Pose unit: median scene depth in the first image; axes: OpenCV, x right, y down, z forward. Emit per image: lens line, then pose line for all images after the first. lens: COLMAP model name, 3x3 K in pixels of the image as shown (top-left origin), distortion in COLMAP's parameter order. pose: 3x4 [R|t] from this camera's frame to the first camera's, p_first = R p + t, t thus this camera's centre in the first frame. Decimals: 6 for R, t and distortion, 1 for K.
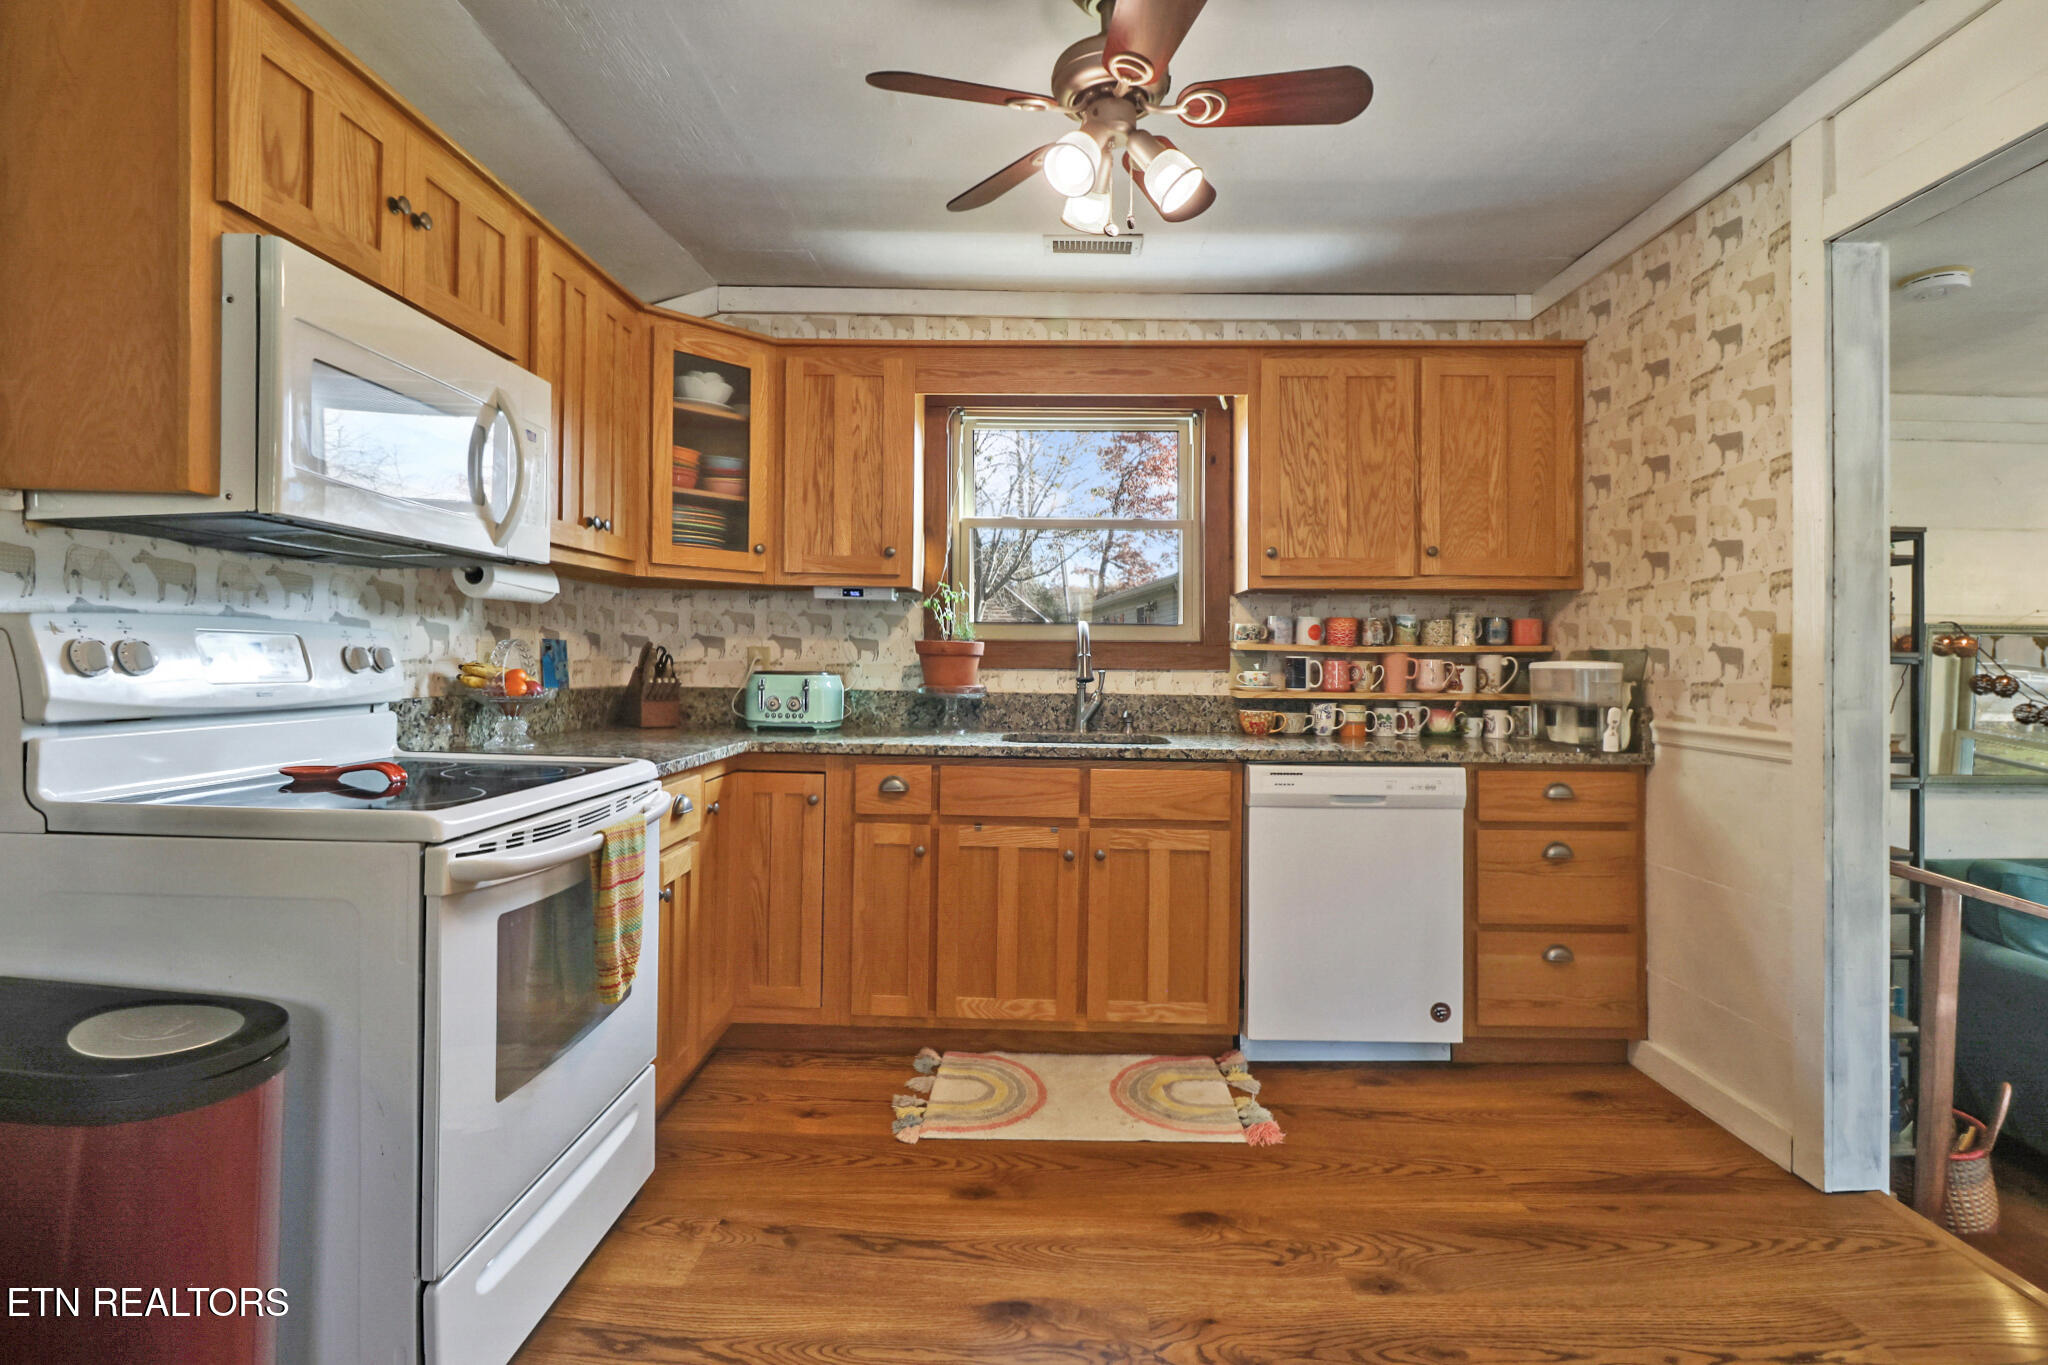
lens RADIAL K [[952.1, 0, 1022.3], [0, 952.1, 643.7], [0, 0, 1]] dist [0.001564, -0.000534]
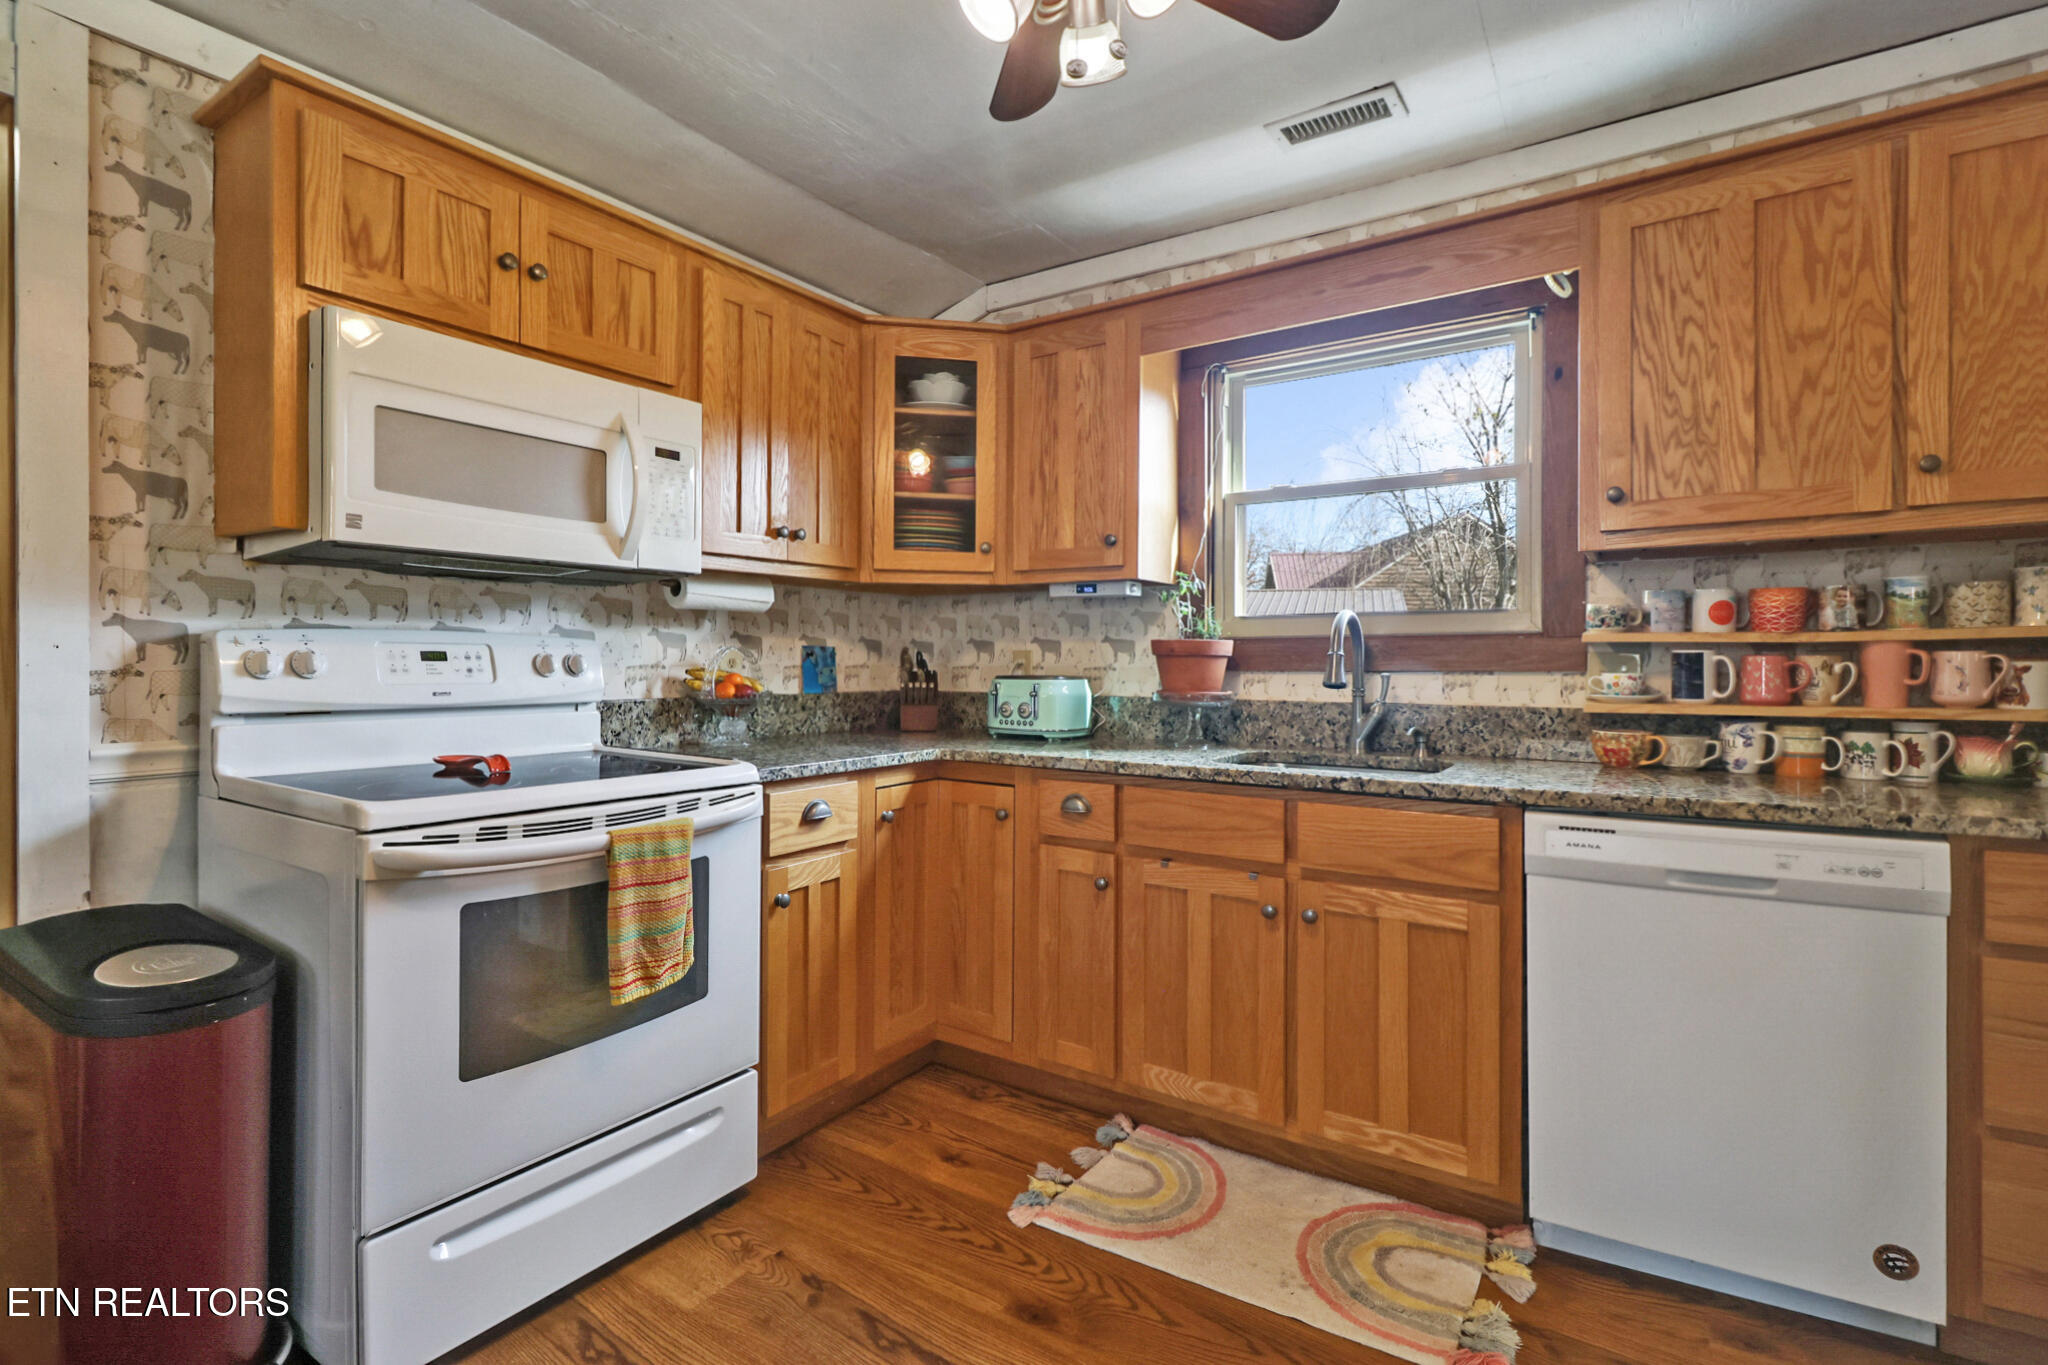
lens RADIAL K [[944.9, 0, 1031.7], [0, 944.9, 654.5], [0, 0, 1]] dist [0.011348, -0.009464]
pose [[0.846318, -0.015696, -0.532447, 0.292639], [0.017345, 0.999848, -0.001904, 0.011343], [0.532396, -0.007624, 0.846461, 0.240303]]
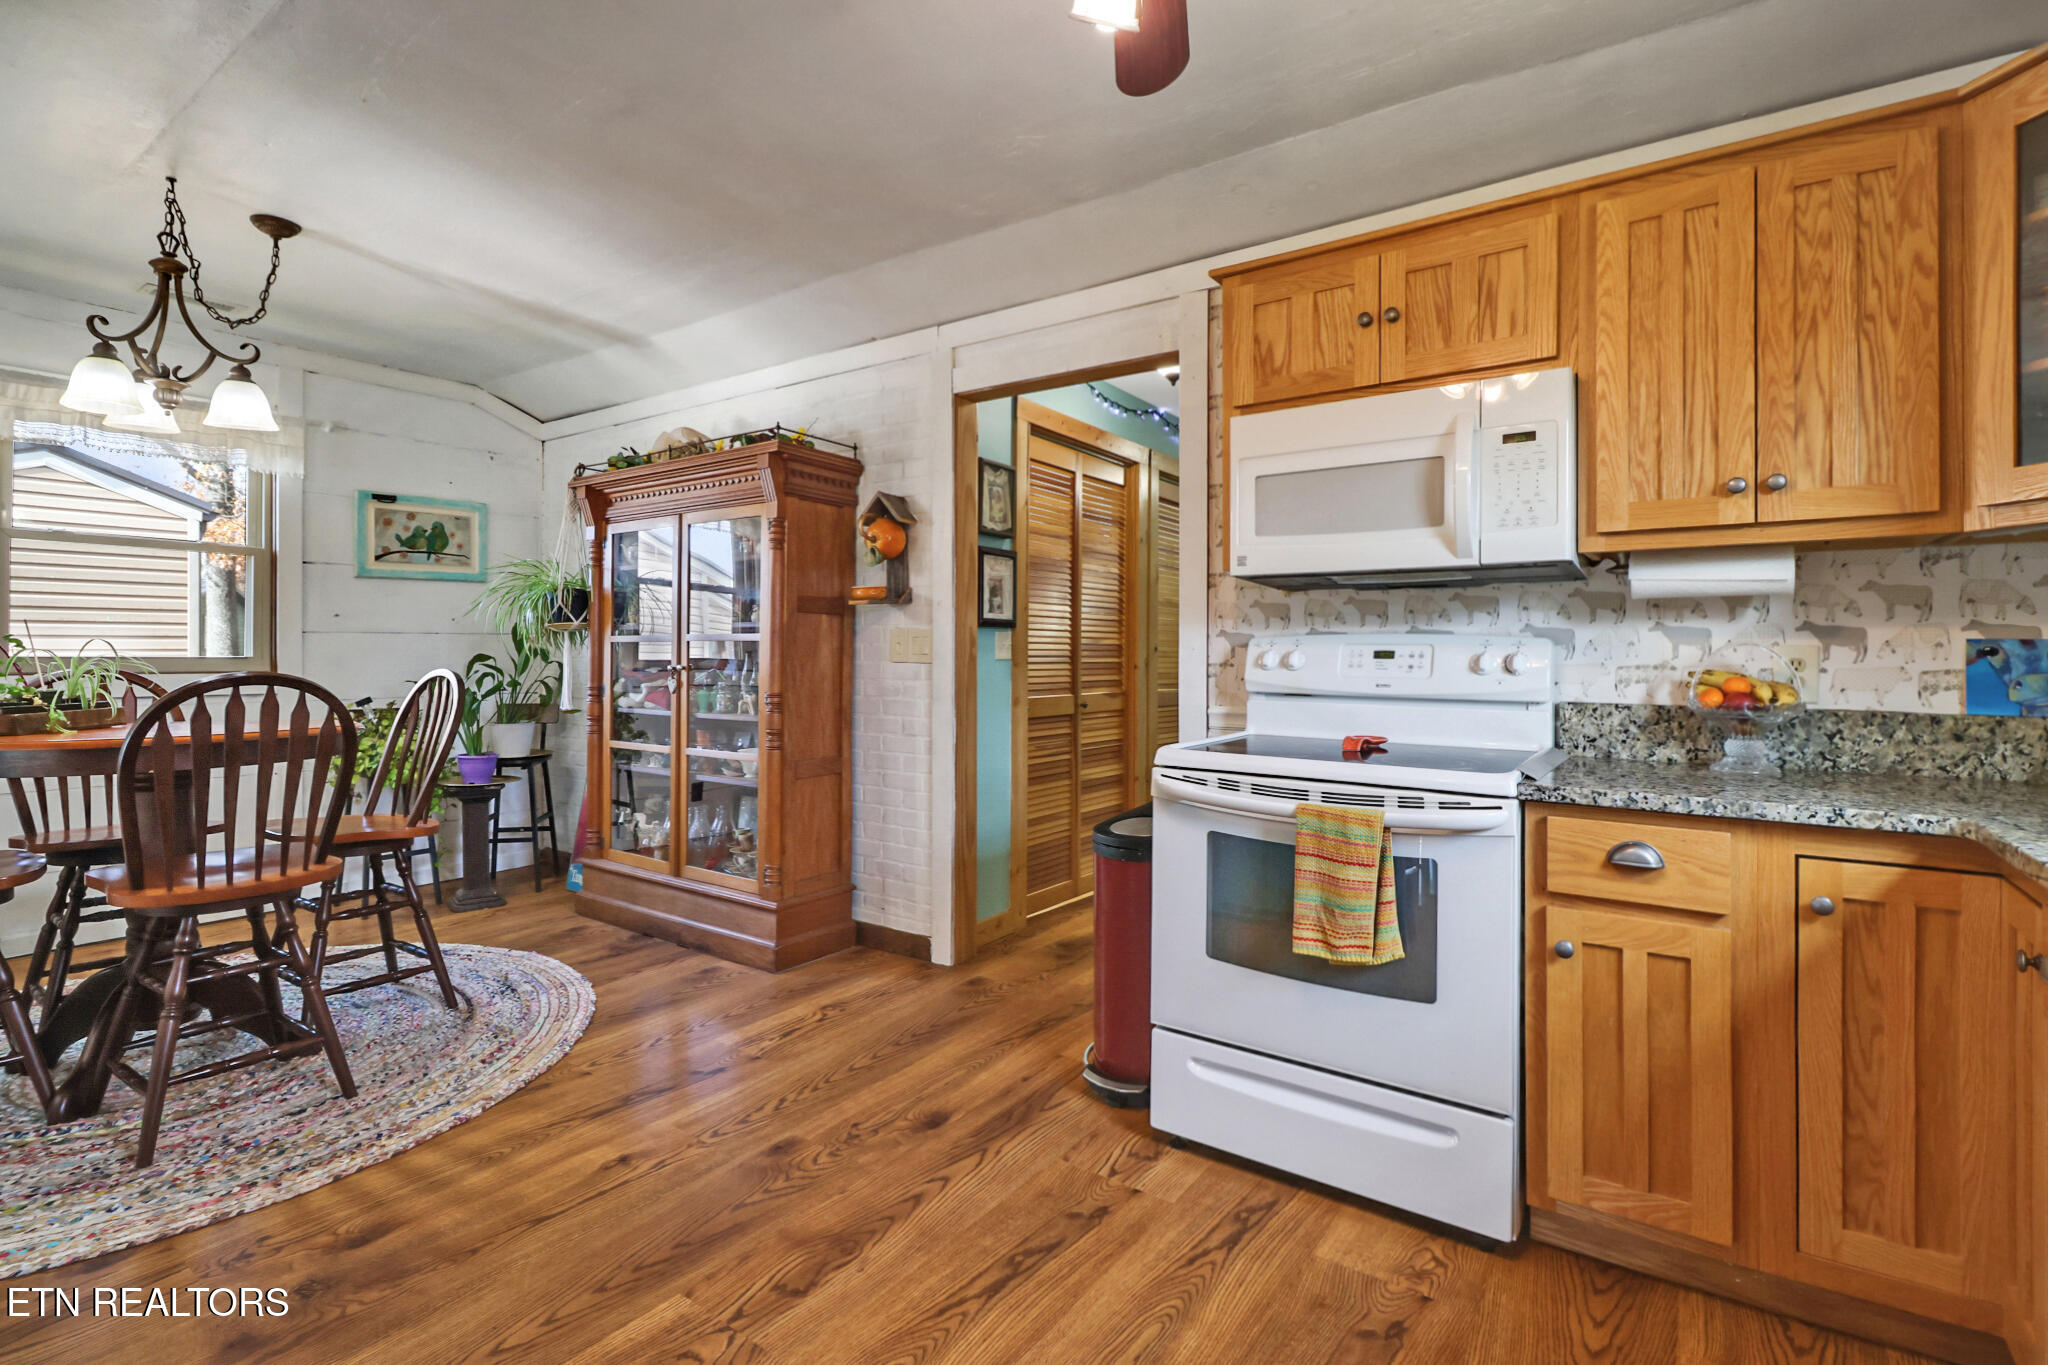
lens RADIAL K [[954.4, 0, 1020.7], [0, 954.4, 660.9], [0, 0, 1]] dist [0.009721, -0.009990]
pose [[-0.557335, -0.014320, -0.830164, 0.451199], [-0.004093, 0.999886, -0.014500, 0.023676], [0.830278, -0.004683, -0.557330, 0.842795]]
